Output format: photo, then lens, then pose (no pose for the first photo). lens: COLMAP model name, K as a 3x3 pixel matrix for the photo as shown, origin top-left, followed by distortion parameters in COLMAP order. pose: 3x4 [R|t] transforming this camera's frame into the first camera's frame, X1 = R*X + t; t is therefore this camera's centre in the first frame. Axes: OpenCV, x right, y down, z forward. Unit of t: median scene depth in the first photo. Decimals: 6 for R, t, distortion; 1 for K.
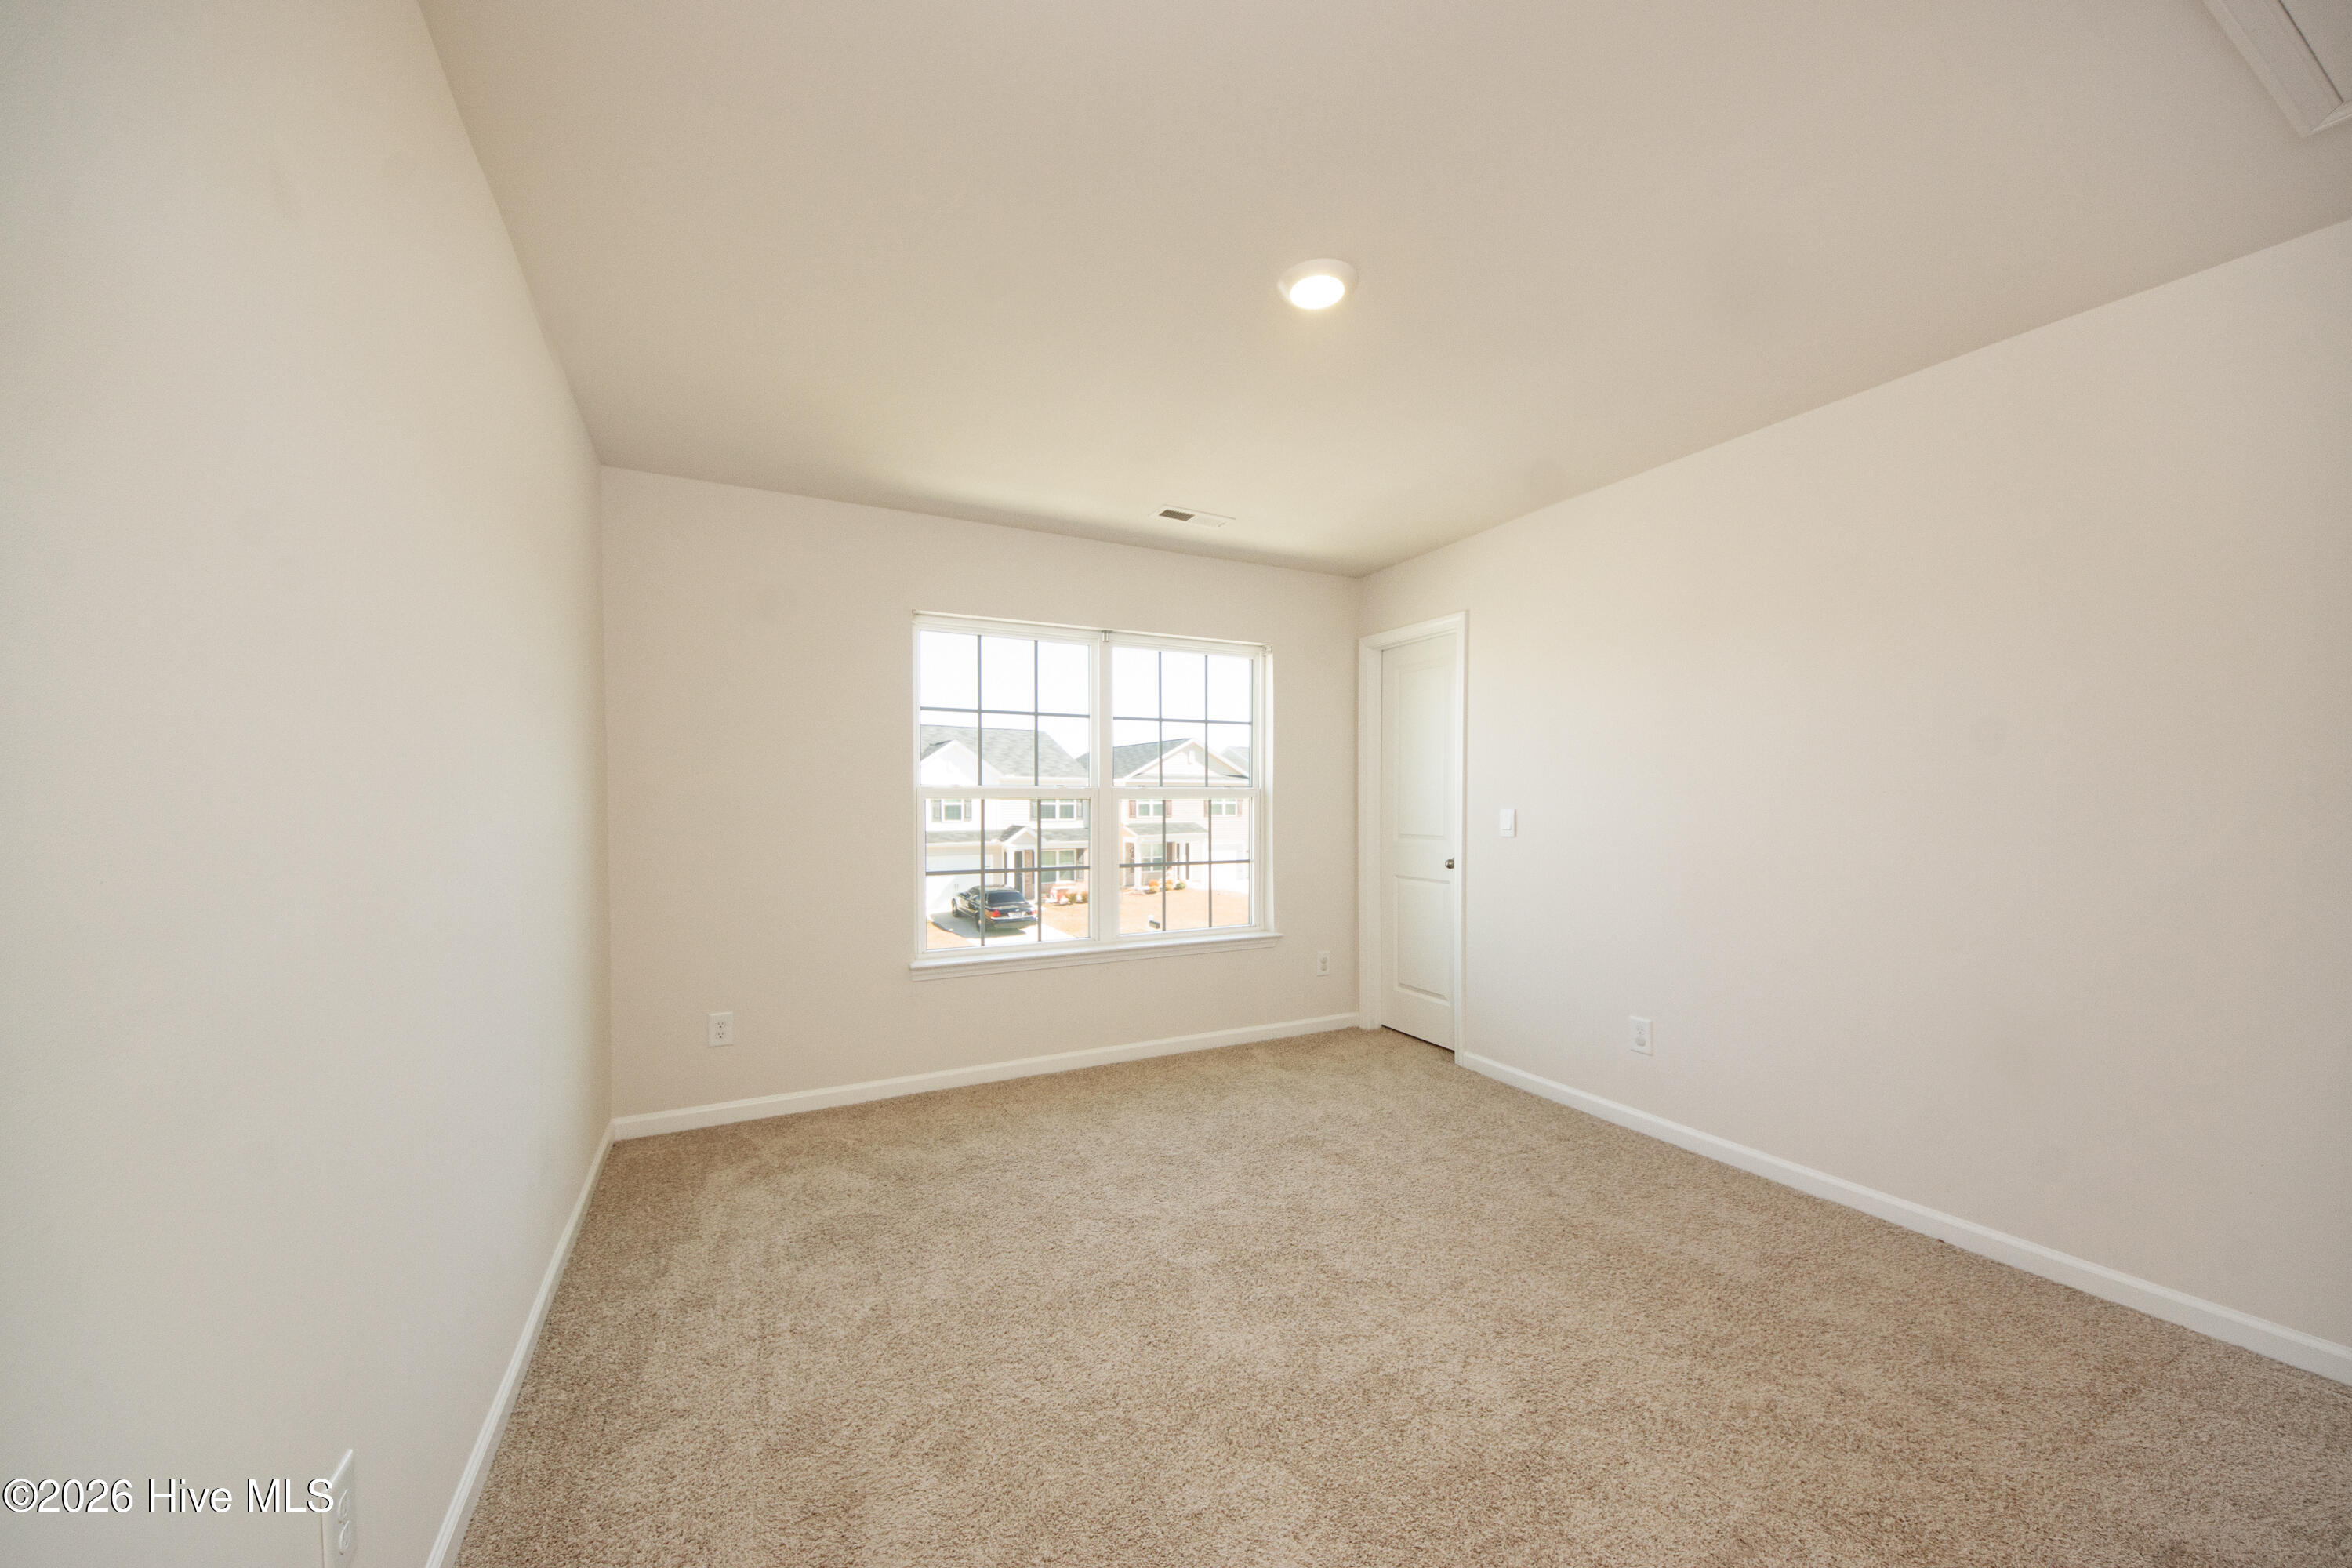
lens RADIAL K [[840.1, 0, 1201.7], [0, 840.1, 787.6], [0, 0, 1]] dist [-0.006439, -0.000872]
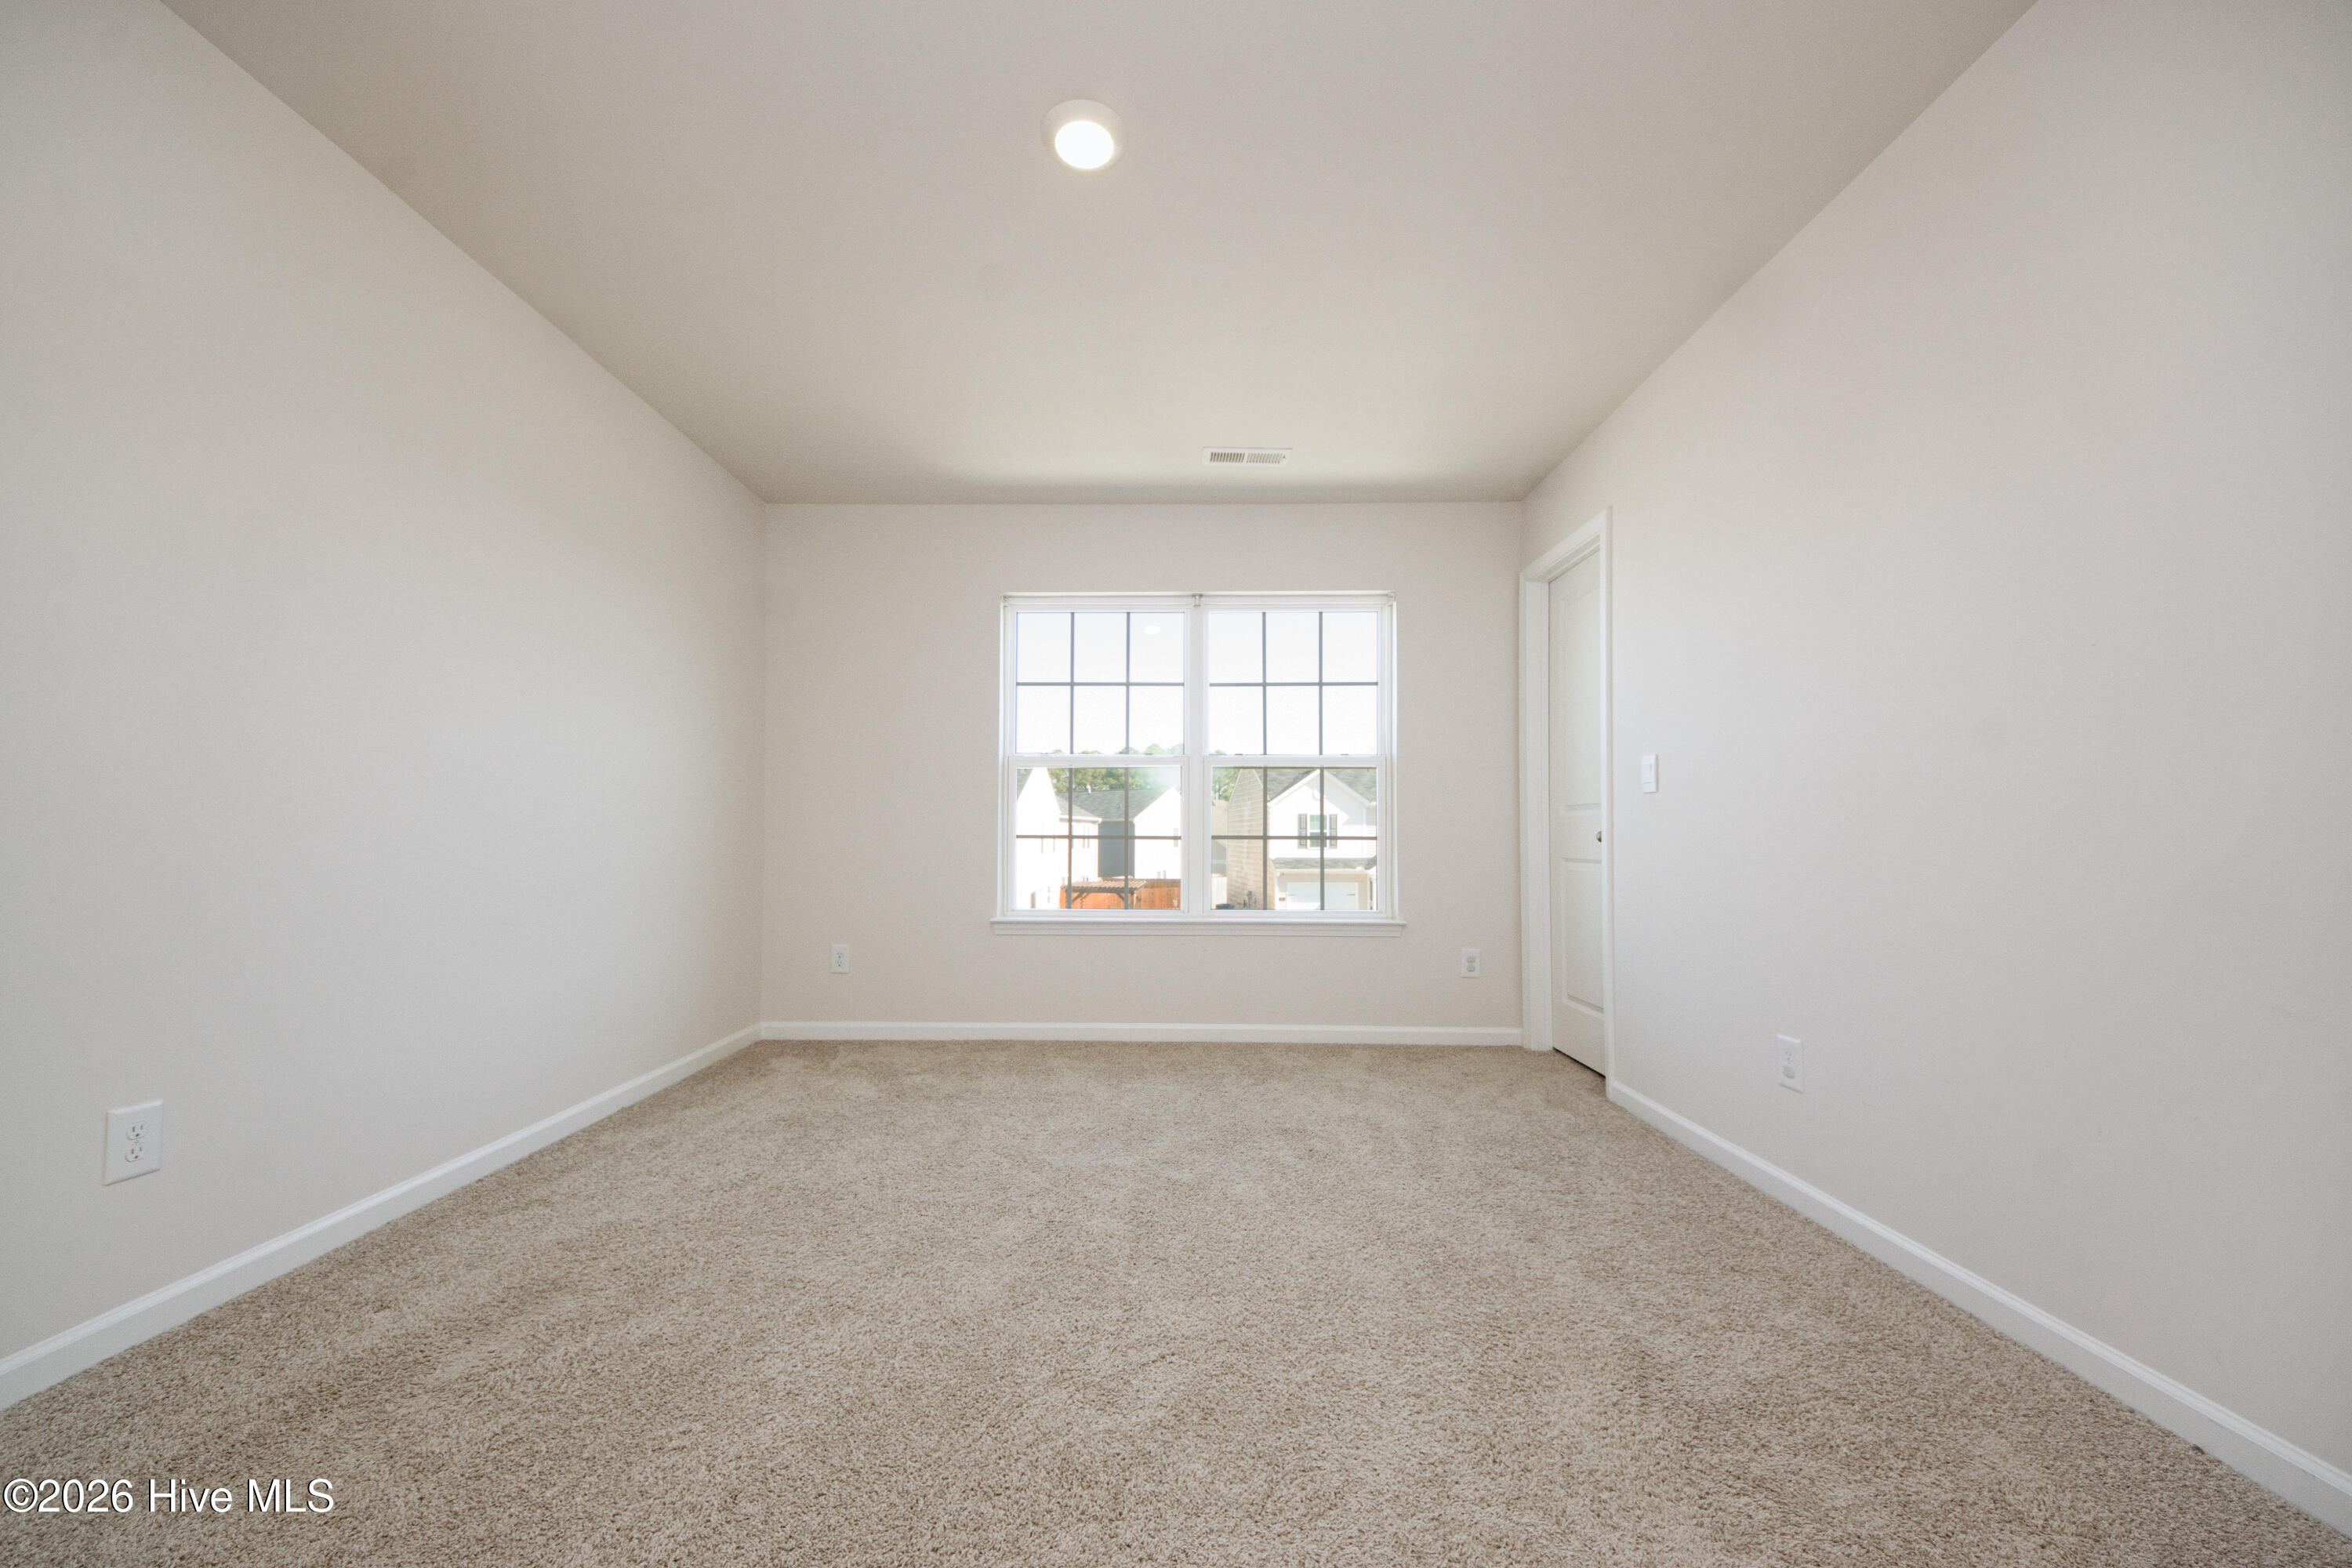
lens RADIAL K [[840.1, 0, 1175.7], [0, 840.1, 794.8], [0, 0, 1]] dist [-0.006439, -0.000872]
pose [[0.883996, -0.021649, -0.466994, 0.327180], [0.003450, 0.999202, -0.039790, 0.086715], [0.467482, 0.033563, 0.883365, 0.140146]]
